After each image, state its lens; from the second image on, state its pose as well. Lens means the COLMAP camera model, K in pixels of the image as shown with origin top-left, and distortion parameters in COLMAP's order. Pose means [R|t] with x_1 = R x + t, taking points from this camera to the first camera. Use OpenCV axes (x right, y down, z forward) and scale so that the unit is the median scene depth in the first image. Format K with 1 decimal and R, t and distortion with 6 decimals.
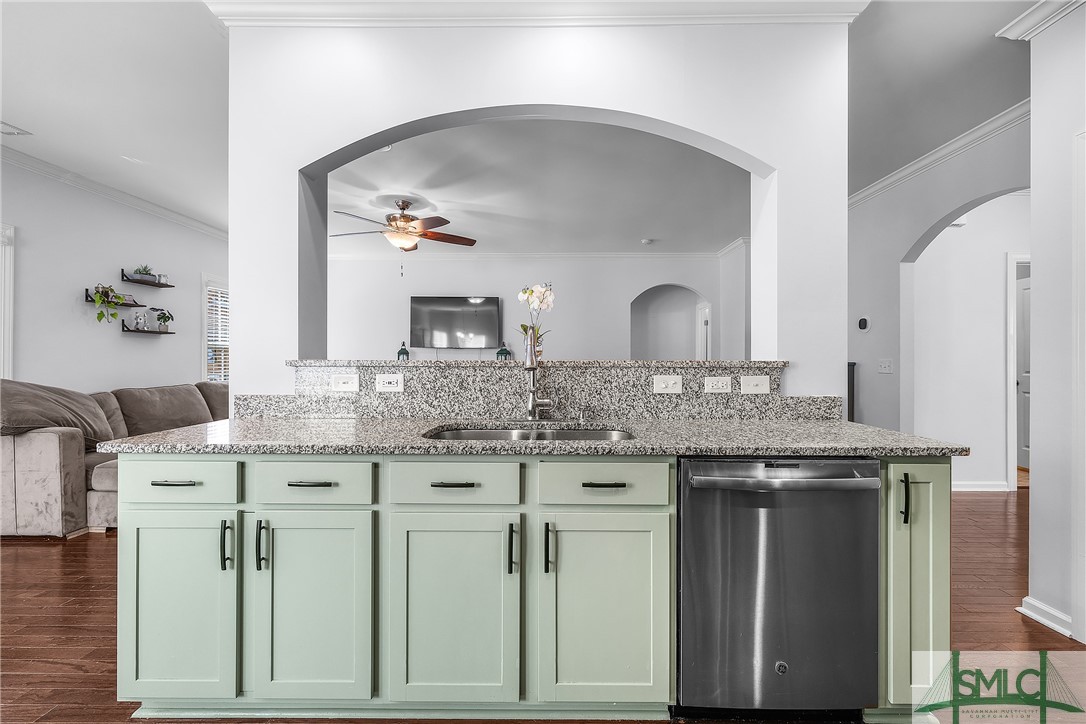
lens RADIAL K [[464.3, 0, 545.6], [0, 464.3, 359.3], [0, 0, 1]] dist [-0.000427, 0.000064]
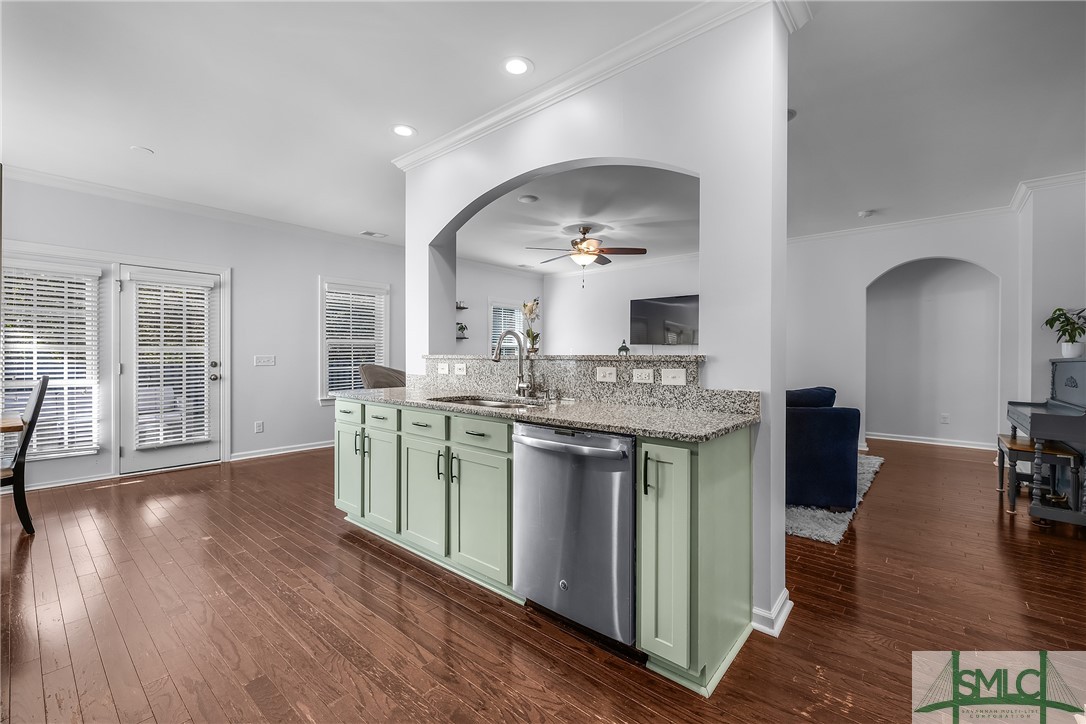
lens RADIAL K [[458.1, 0, 541.3], [0, 458.1, 358.4], [0, 0, 1]] dist [0.001044, 0.000184]
pose [[0.762730, 0.003439, -0.646707, 0.906216], [0.001246, 0.999976, 0.006788, 0.003360], [0.646715, -0.005983, 0.762708, -0.028870]]
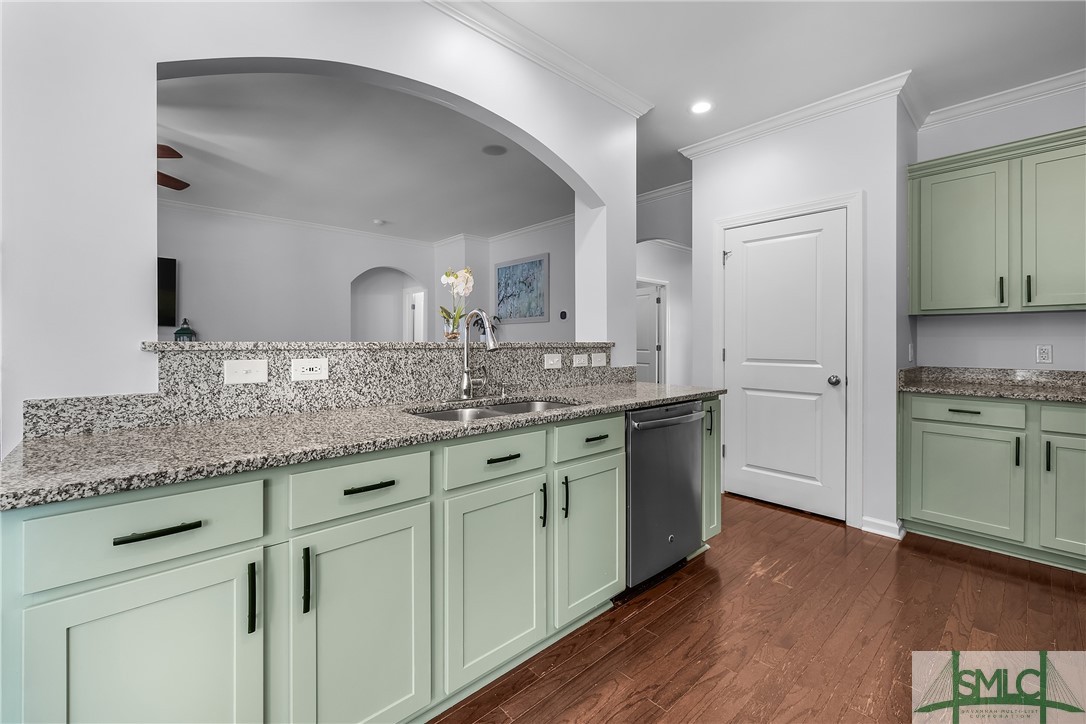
lens RADIAL K [[462.5, 0, 546.5], [0, 462.5, 342.6], [0, 0, 1]] dist [-0.001338, 0.000535]
pose [[0.724420, -0.001479, 0.689357, -0.599762], [-0.000343, 0.999997, 0.002506, 0.000850], [-0.689359, -0.002052, 0.724417, 0.114407]]
